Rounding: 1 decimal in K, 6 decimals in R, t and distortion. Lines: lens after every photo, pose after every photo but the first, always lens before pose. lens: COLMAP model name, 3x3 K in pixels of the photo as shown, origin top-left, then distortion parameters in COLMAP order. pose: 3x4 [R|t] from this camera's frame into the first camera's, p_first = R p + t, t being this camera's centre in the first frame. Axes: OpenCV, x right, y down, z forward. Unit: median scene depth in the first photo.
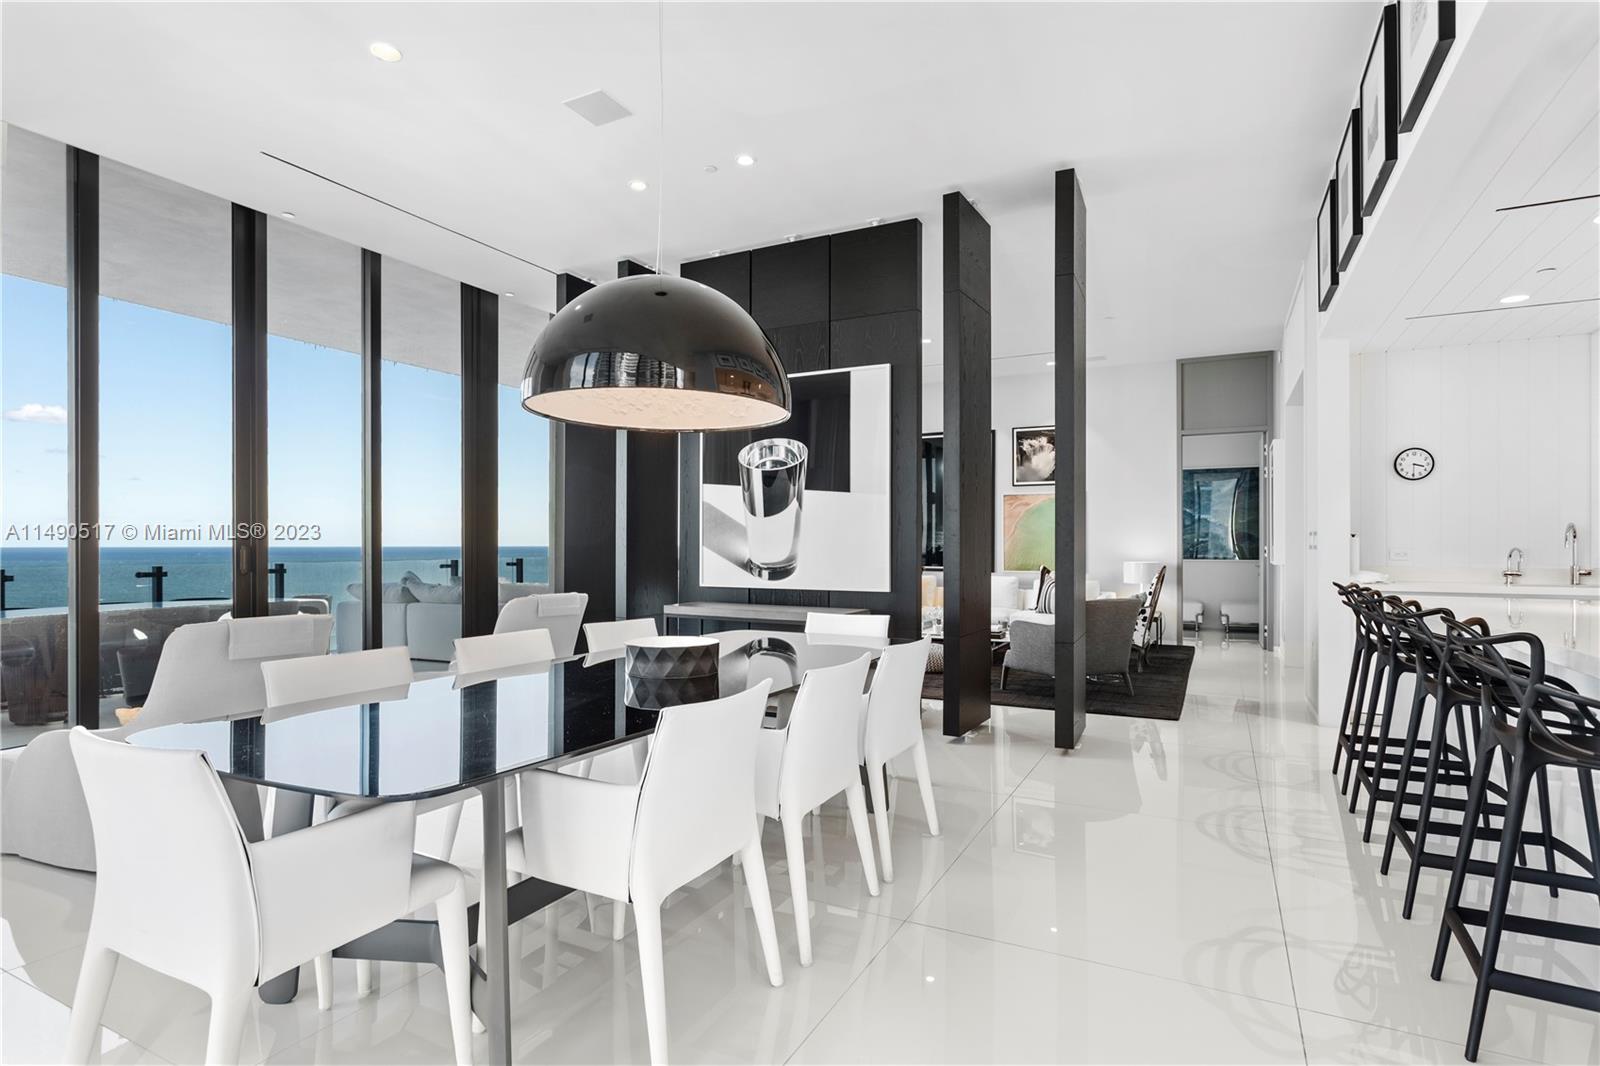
lens RADIAL K [[804.7, 0, 800.3], [0, 804.7, 528.1], [0, 0, 1]] dist [0.002391, 0.001619]
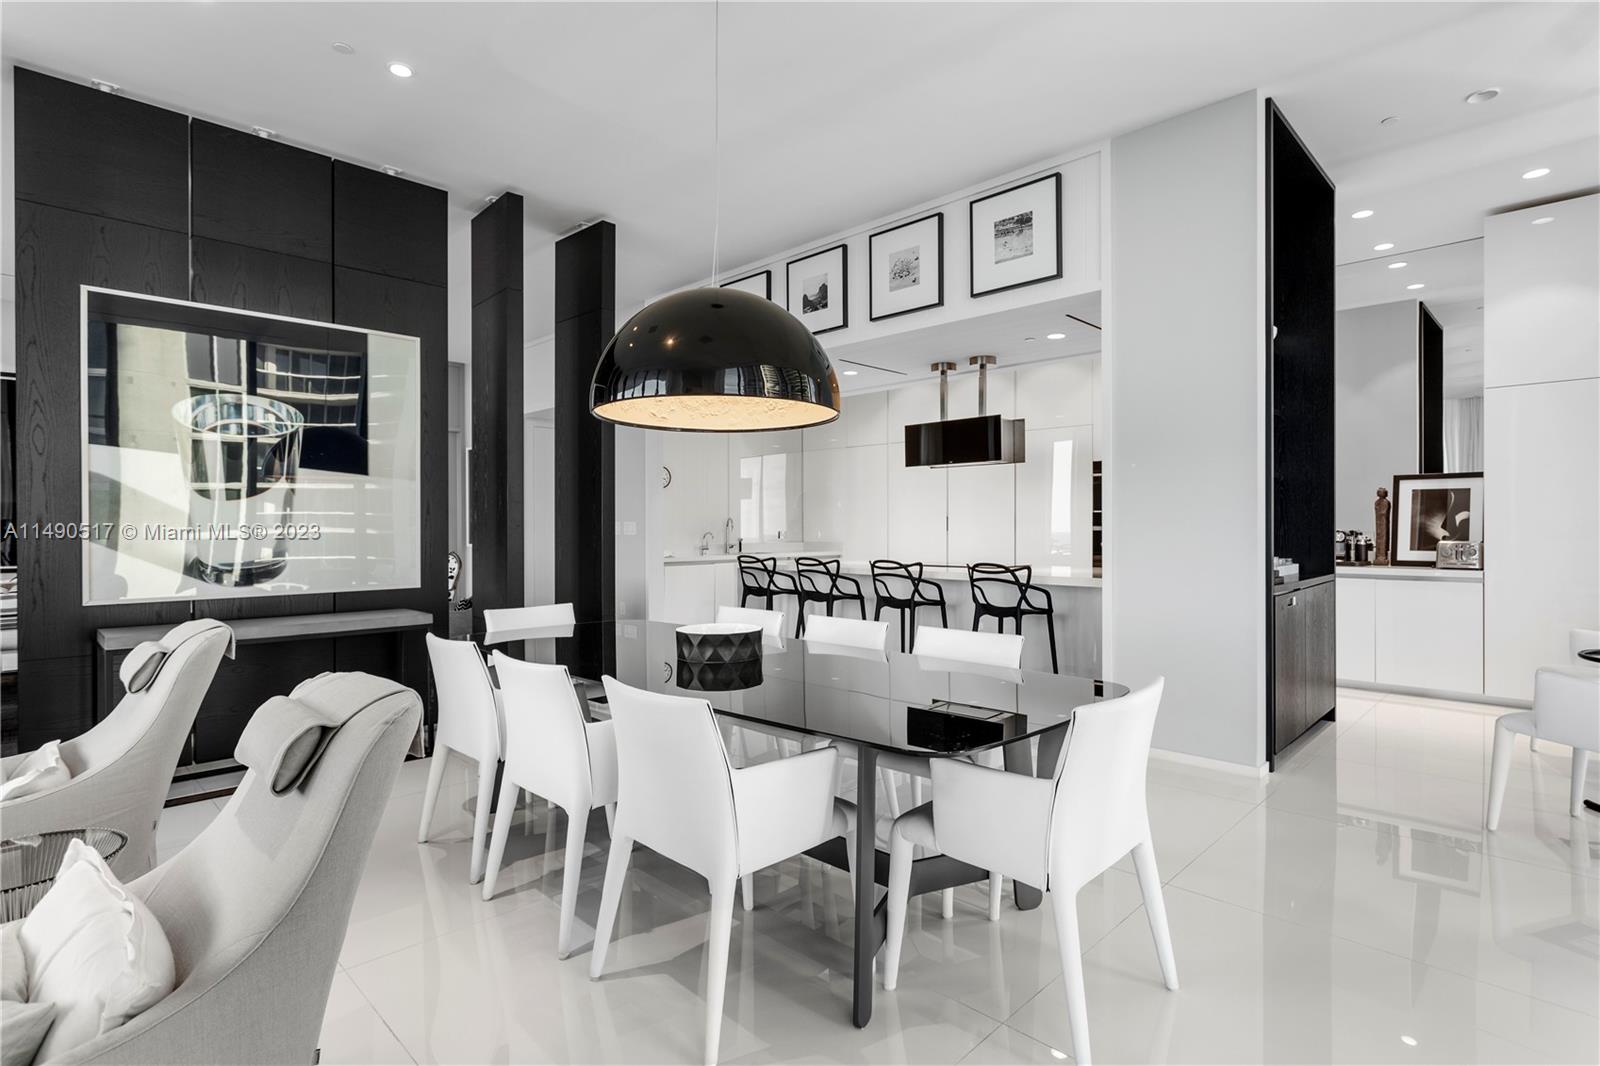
lens RADIAL K [[804.7, 0, 800.3], [0, 804.7, 528.1], [0, 0, 1]] dist [0.002391, 0.001619]
pose [[0.305281, -0.006186, 0.952242, -0.580792], [-0.015149, 0.999821, 0.011352, -0.004920], [-0.952142, -0.017891, 0.305132, 0.284975]]
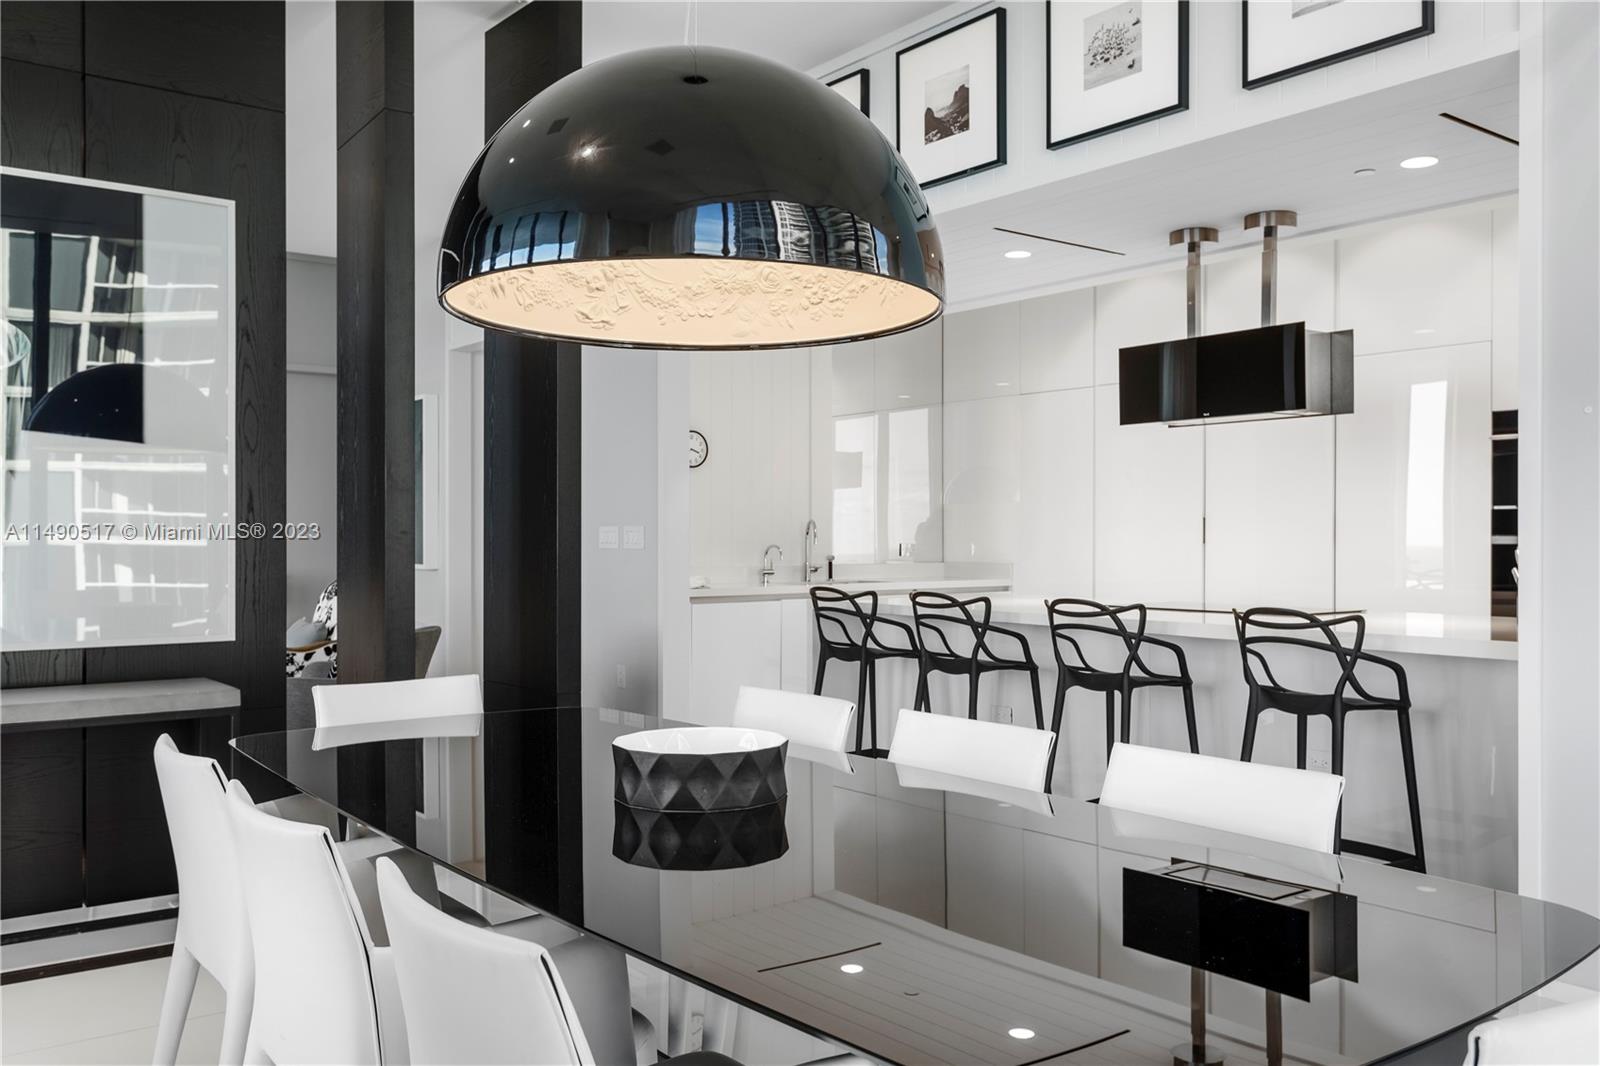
lens RADIAL K [[1308.5, 0, 786.2], [0, 1308.5, 540.0], [0, 0, 1]] dist [0.006014, 0.008170]
pose [[0.432403, -0.006141, 0.901659, -0.459833], [-0.016096, 0.999765, 0.014529, -0.003469], [-0.901537, -0.020796, 0.432203, 0.288525]]
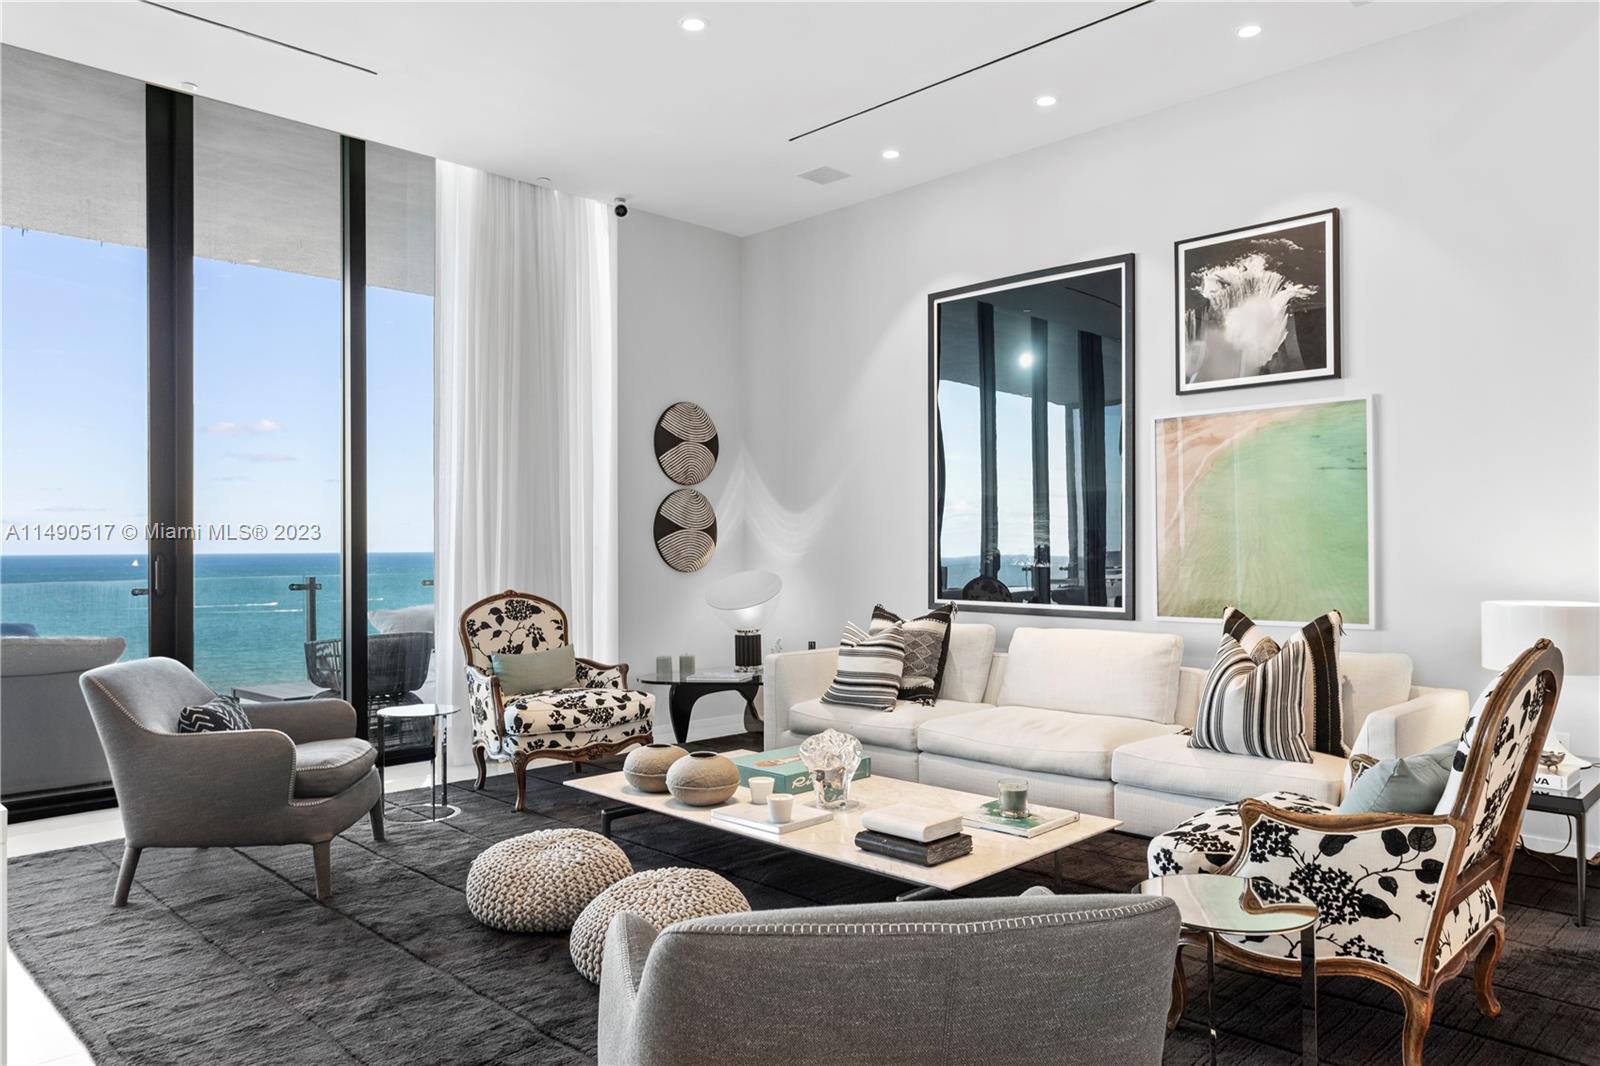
lens RADIAL K [[1074.5, 0, 800.0], [0, 1074.5, 533.0], [0, 0, 1]] dist [0.001876, 0.000250]
pose [[0.953635, -0.009245, -0.300824, 0.443816], [0.011052, 0.999930, 0.004305, 0.016342], [0.300763, -0.007431, 0.953670, 0.829804]]
